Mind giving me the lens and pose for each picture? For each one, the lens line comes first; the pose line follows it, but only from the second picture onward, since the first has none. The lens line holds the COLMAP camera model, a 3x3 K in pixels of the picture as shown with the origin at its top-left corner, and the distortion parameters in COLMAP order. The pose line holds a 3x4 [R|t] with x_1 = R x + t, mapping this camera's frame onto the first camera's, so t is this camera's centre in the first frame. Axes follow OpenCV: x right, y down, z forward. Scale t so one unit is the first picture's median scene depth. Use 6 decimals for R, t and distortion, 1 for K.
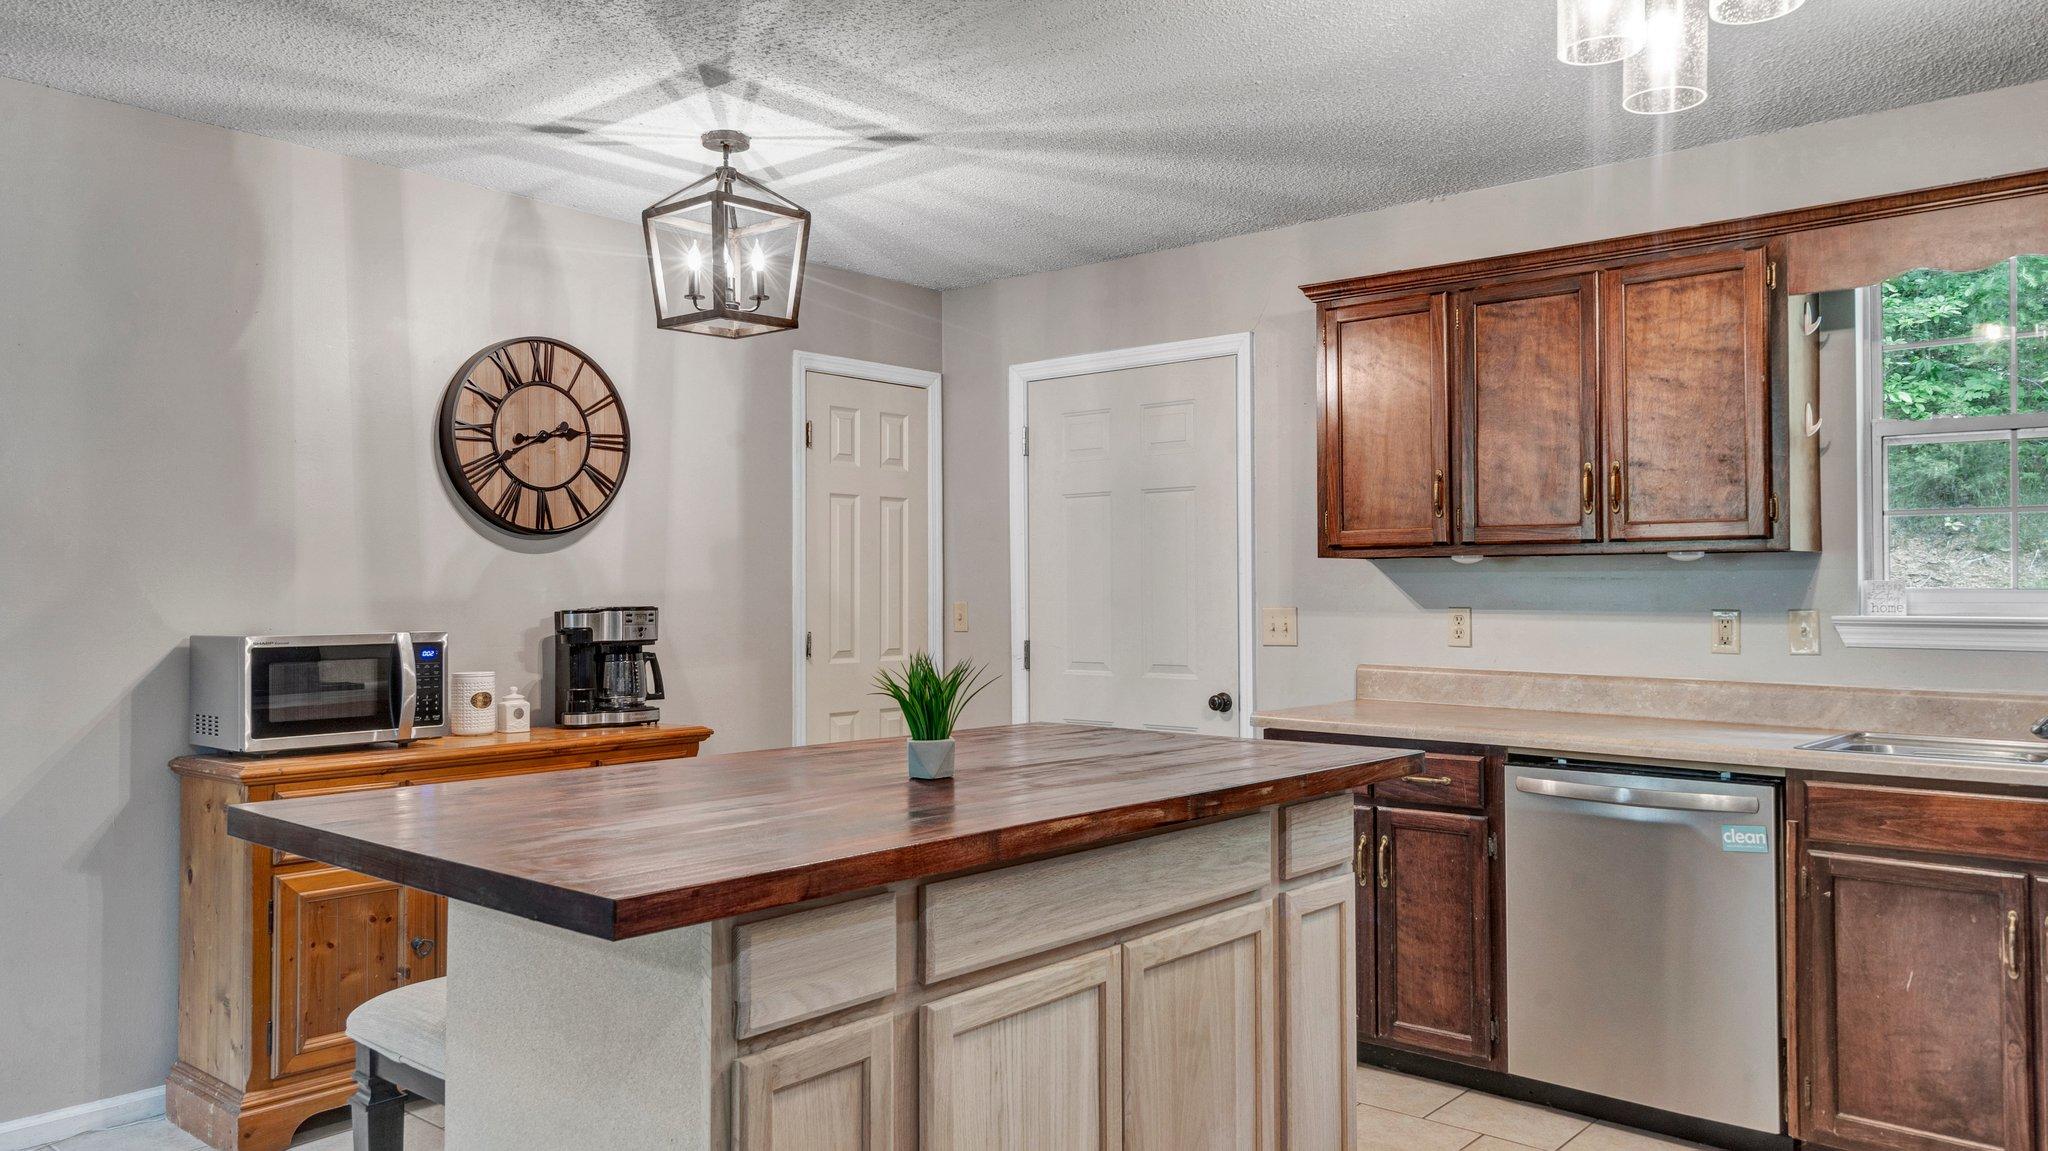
lens RADIAL K [[1451.6, 0, 1024.0], [0, 1451.6, 575.5], [0, 0, 1]] dist [-0.000831, 0.000950]
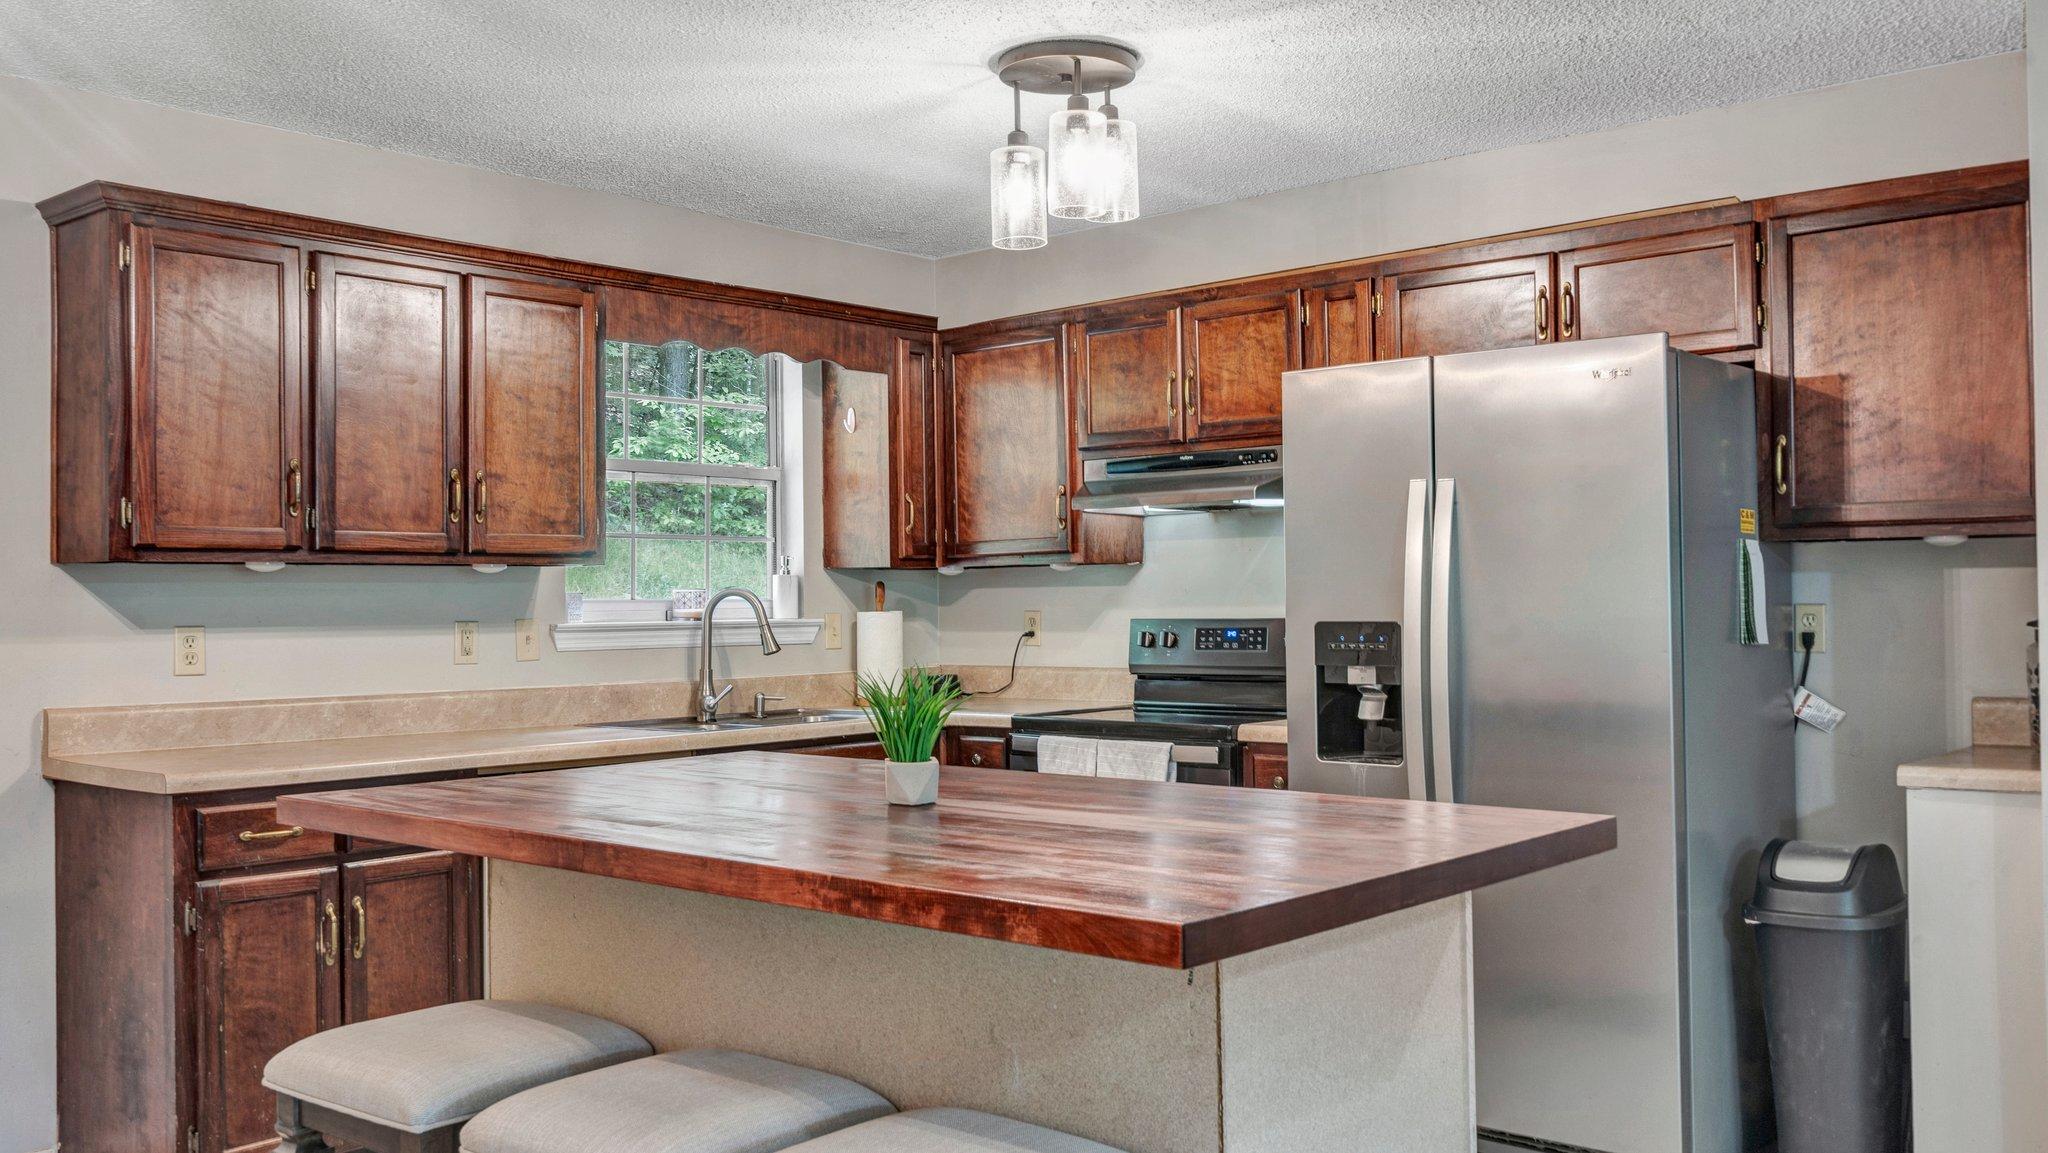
lens RADIAL K [[1750.0, 0, 1024.0], [0, 1750.0, 576.5], [0, 0, 1]] dist [0.054550, -0.000477]
pose [[-0.000836, 0.010227, 0.999947, -0.740760], [-0.002808, 0.999944, -0.010229, 0.003828], [-0.999996, -0.002816, -0.000807, 0.591300]]
